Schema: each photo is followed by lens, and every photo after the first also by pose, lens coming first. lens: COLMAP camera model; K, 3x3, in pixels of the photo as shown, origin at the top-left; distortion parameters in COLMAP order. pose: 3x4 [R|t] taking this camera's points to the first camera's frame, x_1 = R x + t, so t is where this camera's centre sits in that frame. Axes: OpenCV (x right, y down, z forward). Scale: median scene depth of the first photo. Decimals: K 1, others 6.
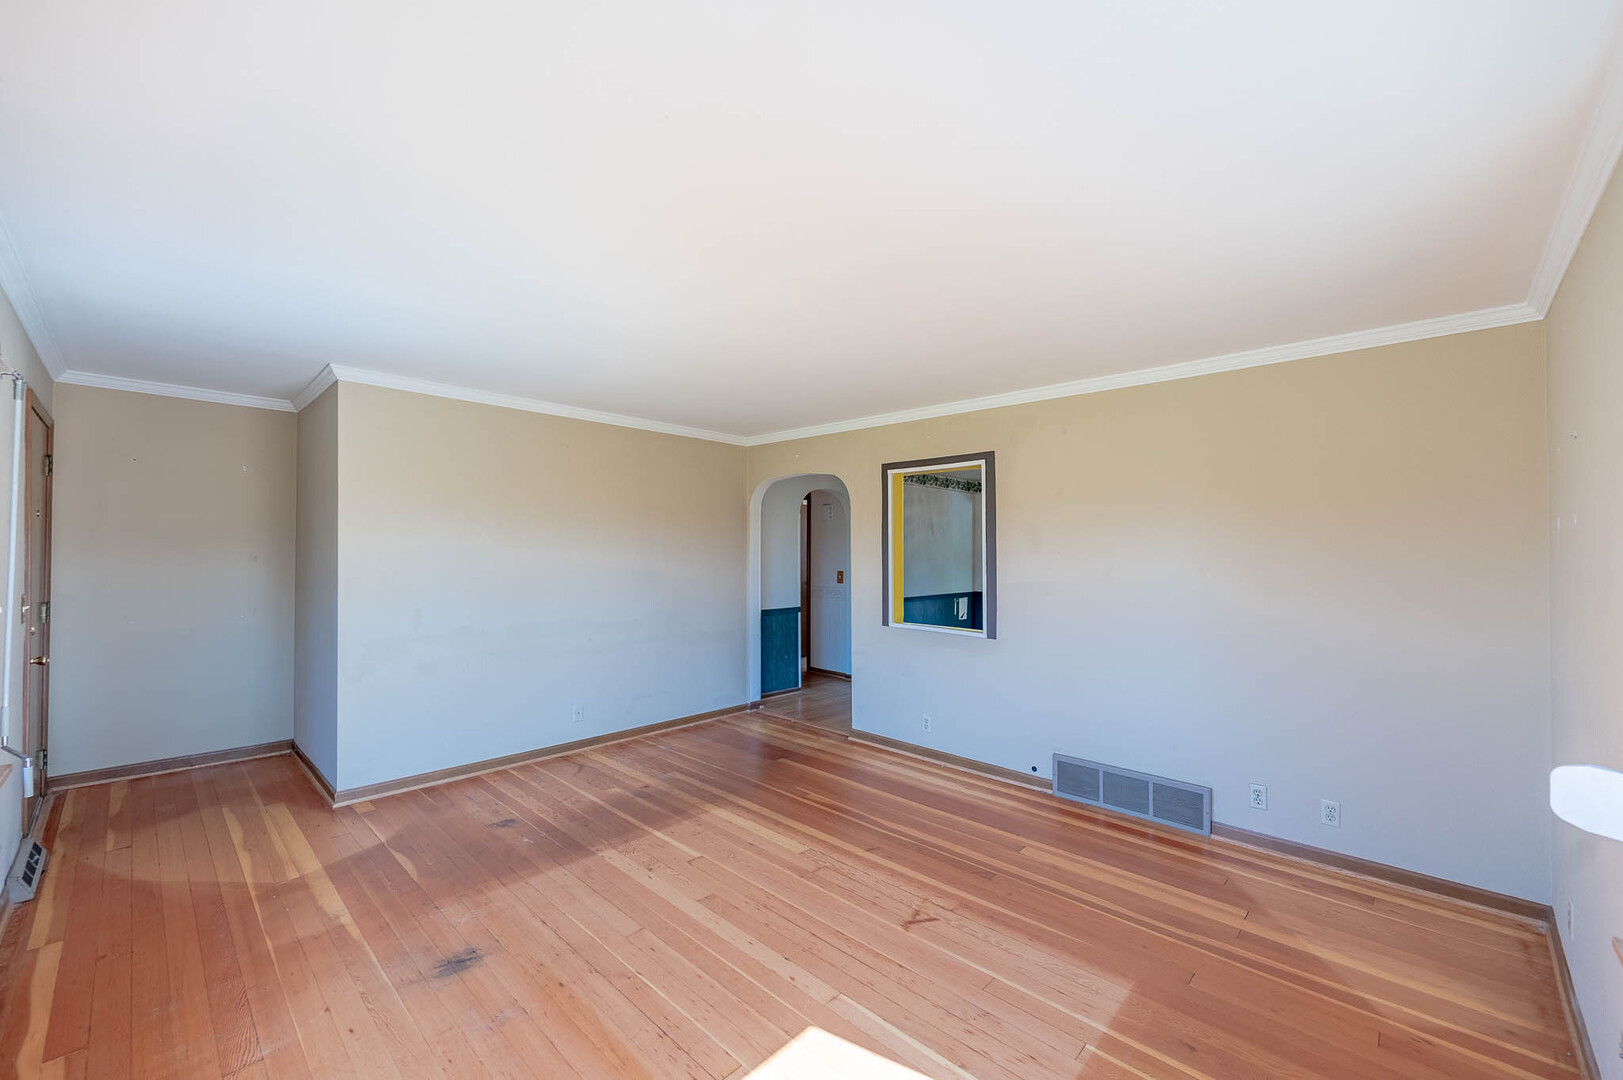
lens RADIAL K [[646.4, 0, 807.8], [0, 646.4, 542.5], [0, 0, 1]] dist [-0.001334, -0.000303]
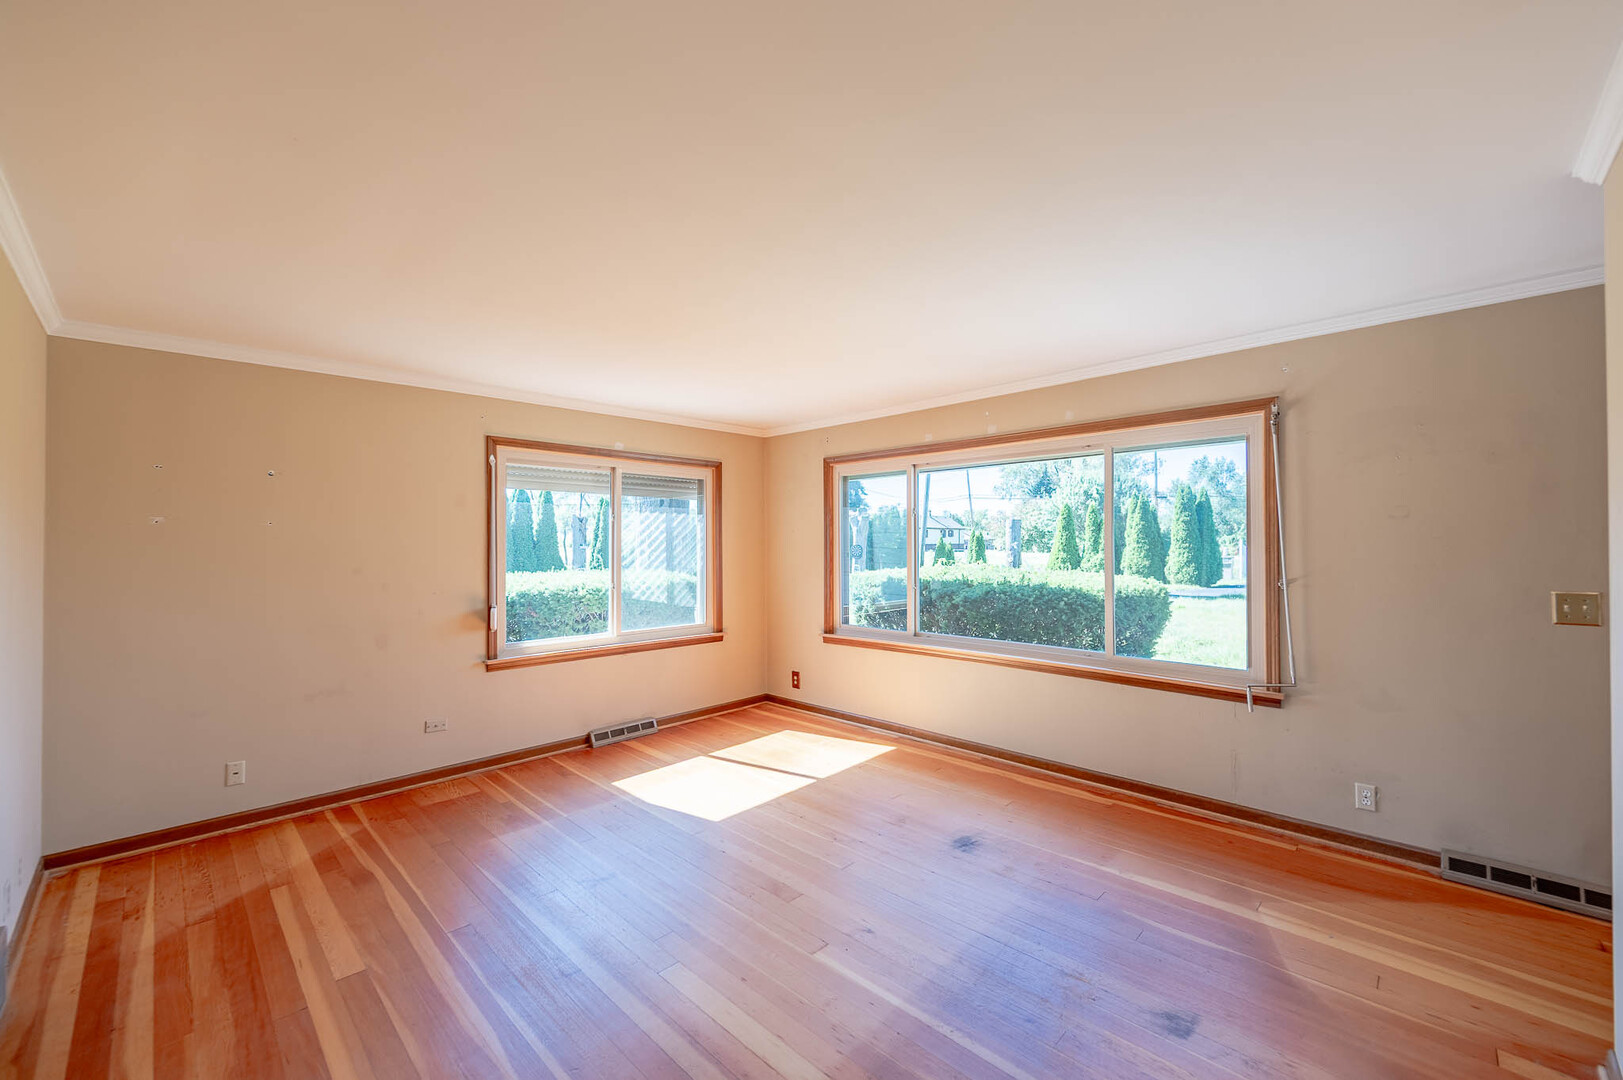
lens RADIAL K [[646.4, 0, 817.3], [0, 646.4, 541.1], [0, 0, 1]] dist [-0.001334, -0.000303]
pose [[-0.999990, 0.000260, 0.004506, -0.190391], [0.000206, 0.999928, -0.012006, 0.022127], [-0.004508, -0.012005, -0.999918, 1.919869]]
